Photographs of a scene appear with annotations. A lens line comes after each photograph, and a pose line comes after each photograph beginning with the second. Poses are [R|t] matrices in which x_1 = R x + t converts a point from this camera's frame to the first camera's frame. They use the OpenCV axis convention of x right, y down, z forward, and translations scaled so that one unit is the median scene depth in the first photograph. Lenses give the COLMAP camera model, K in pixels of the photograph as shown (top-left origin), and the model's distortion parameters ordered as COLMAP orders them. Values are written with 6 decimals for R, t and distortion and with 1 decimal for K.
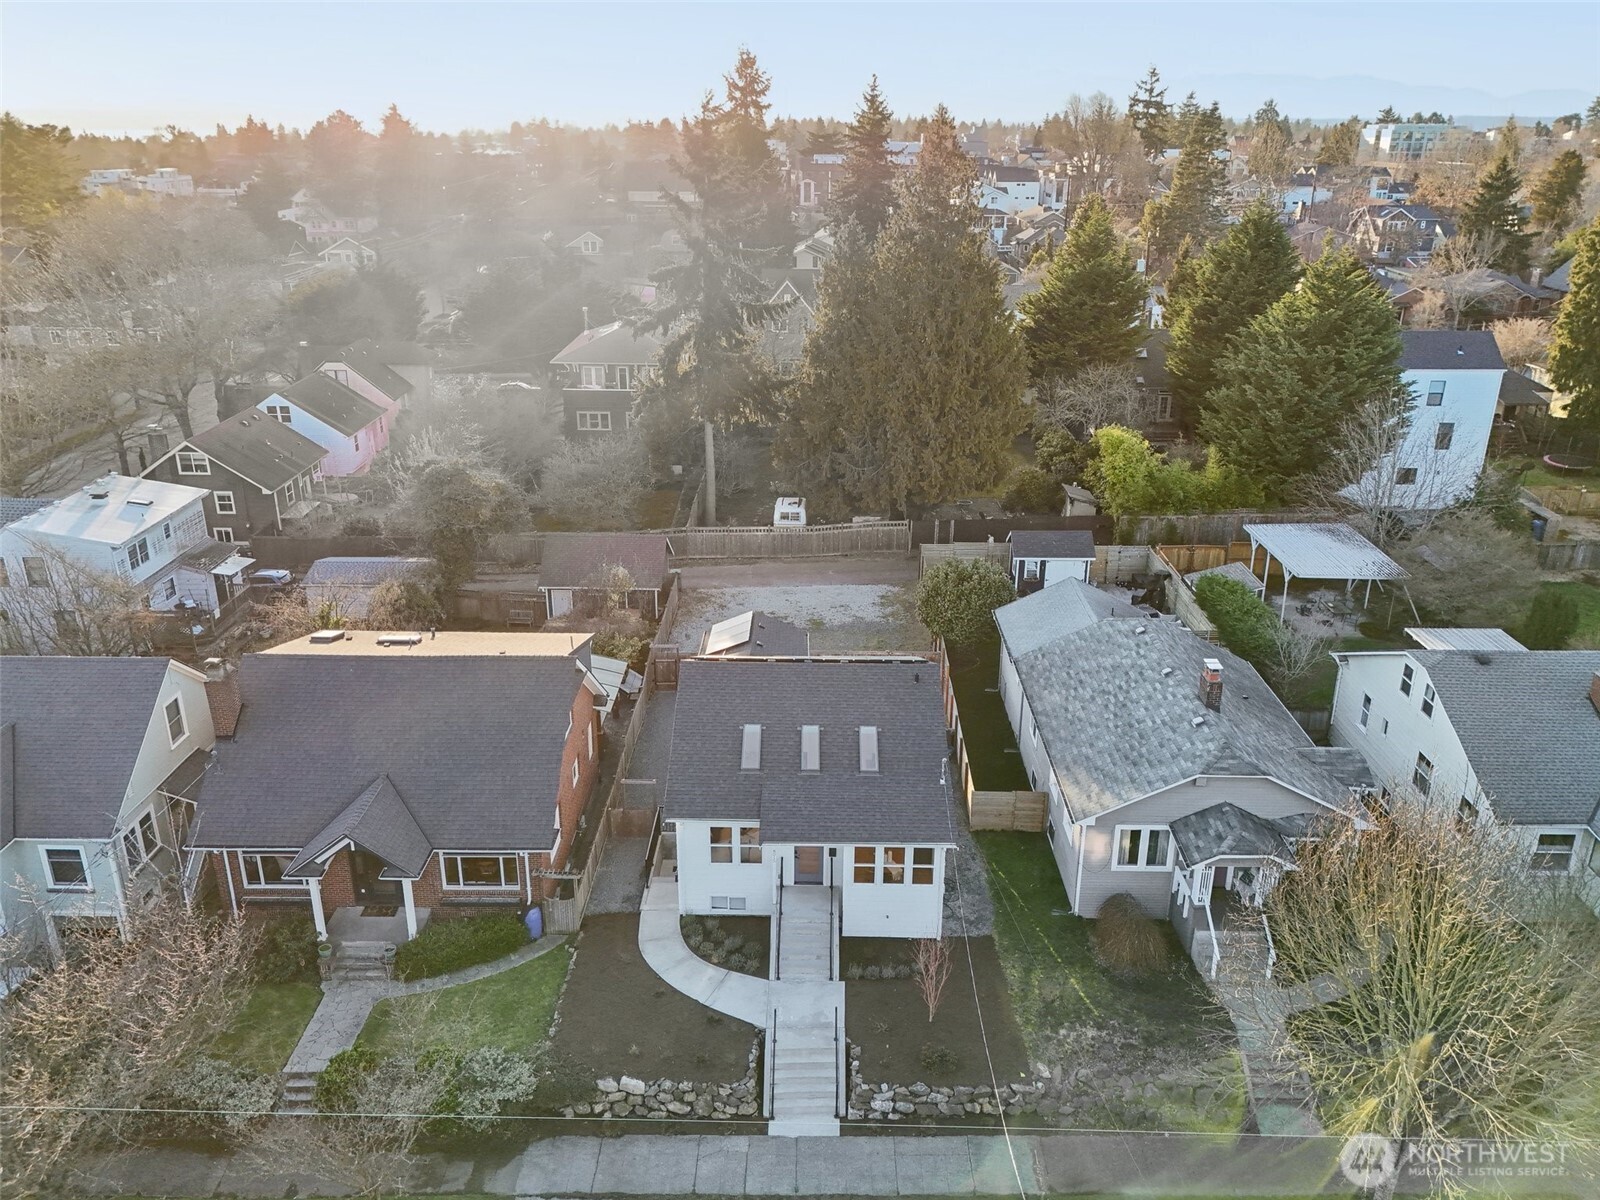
lens RADIAL K [[1225.9, 0, 800.0], [0, 1225.9, 600.0], [0, 0, 1]] dist [0.108785, -0.152110]
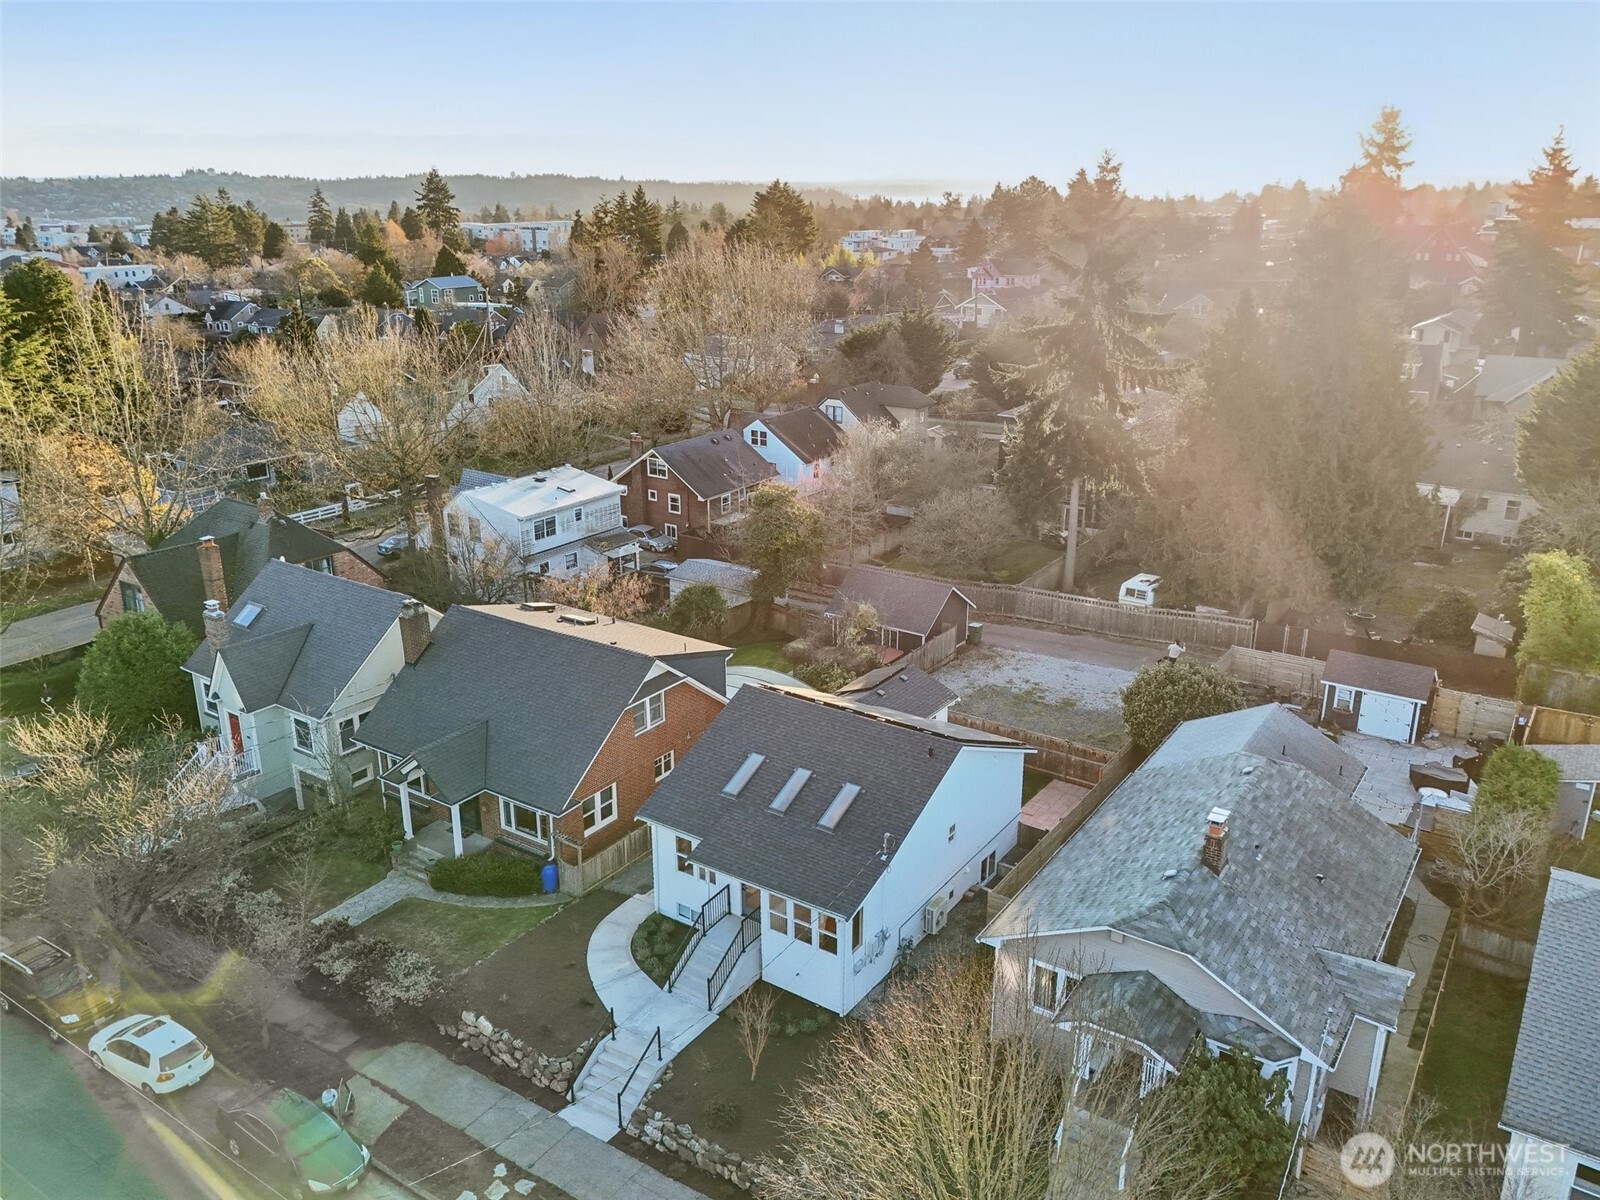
lens RADIAL K [[1225.9, 0, 800.0], [0, 1225.9, 600.0], [0, 0, 1]] dist [0.108785, -0.152110]
pose [[0.833342, 0.172315, -0.525213, 0.532143], [-0.195935, 0.980557, 0.010823, -0.046362], [0.516866, 0.093889, 0.850902, 0.132348]]
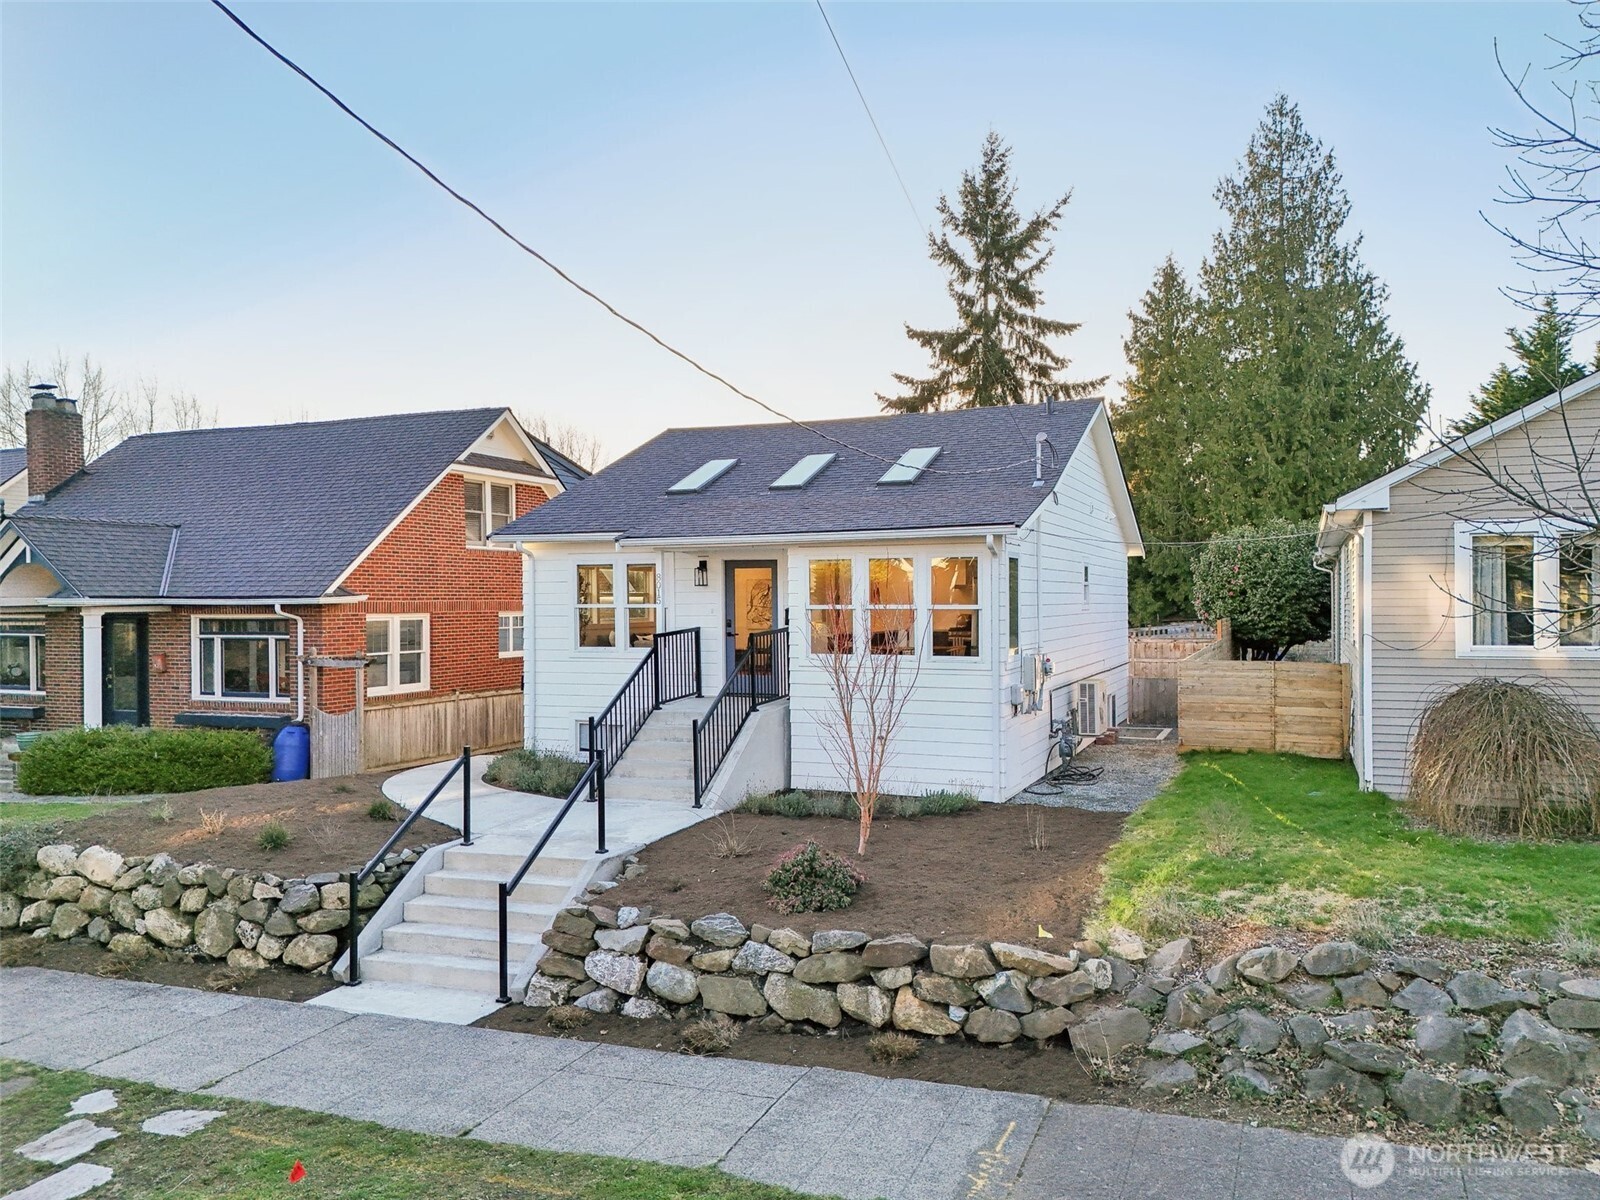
lens RADIAL K [[1198.0, 0, 800.0], [0, 1198.0, 600.0], [0, 0, 1]] dist [0.070554, -0.064086]
pose [[0.927833, -0.014265, -0.372724, 0.202534], [-0.122793, 0.931886, -0.341337, 0.356267], [0.352205, 0.362472, 0.862882, 0.592090]]
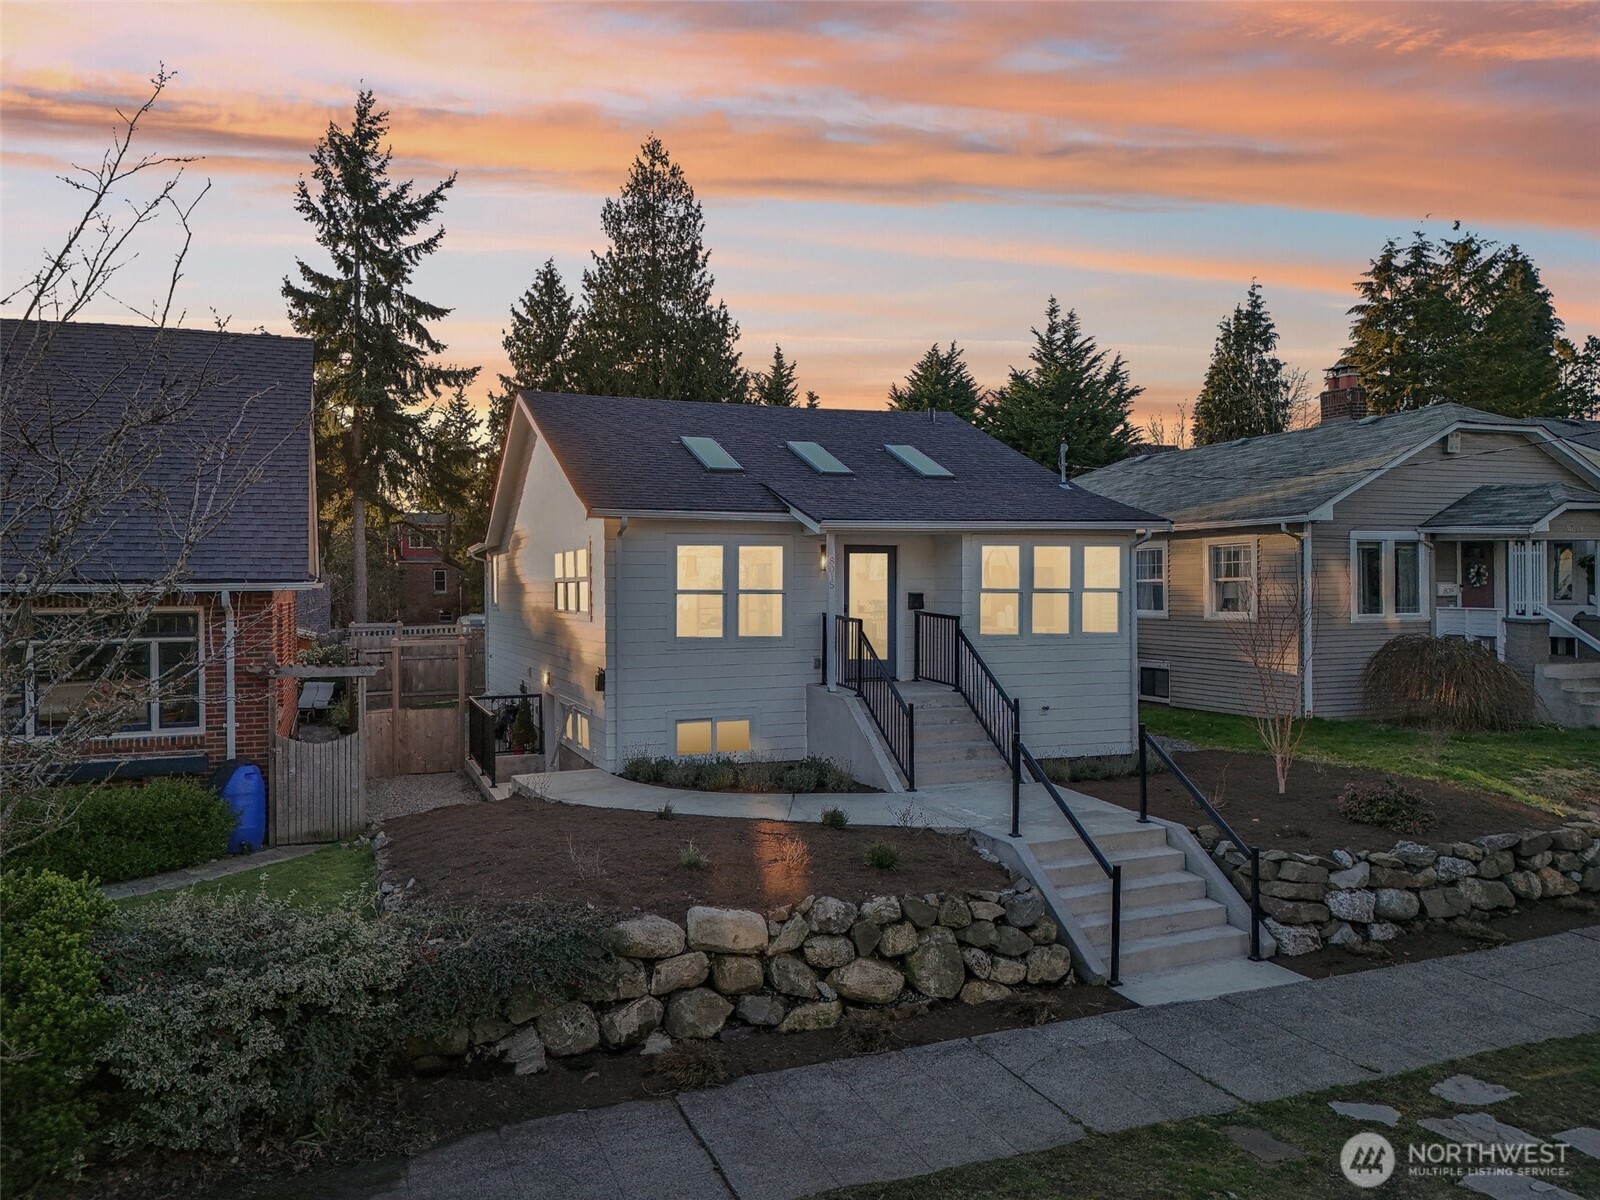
lens RADIAL K [[1198.0, 0, 800.0], [0, 1198.0, 600.0], [0, 0, 1]] dist [0.070554, -0.064086]
pose [[0.927483, -0.019894, 0.373336, -0.195121], [0.152204, 0.932177, -0.328450, 0.353889], [-0.341481, 0.361456, 0.867606, 0.595000]]
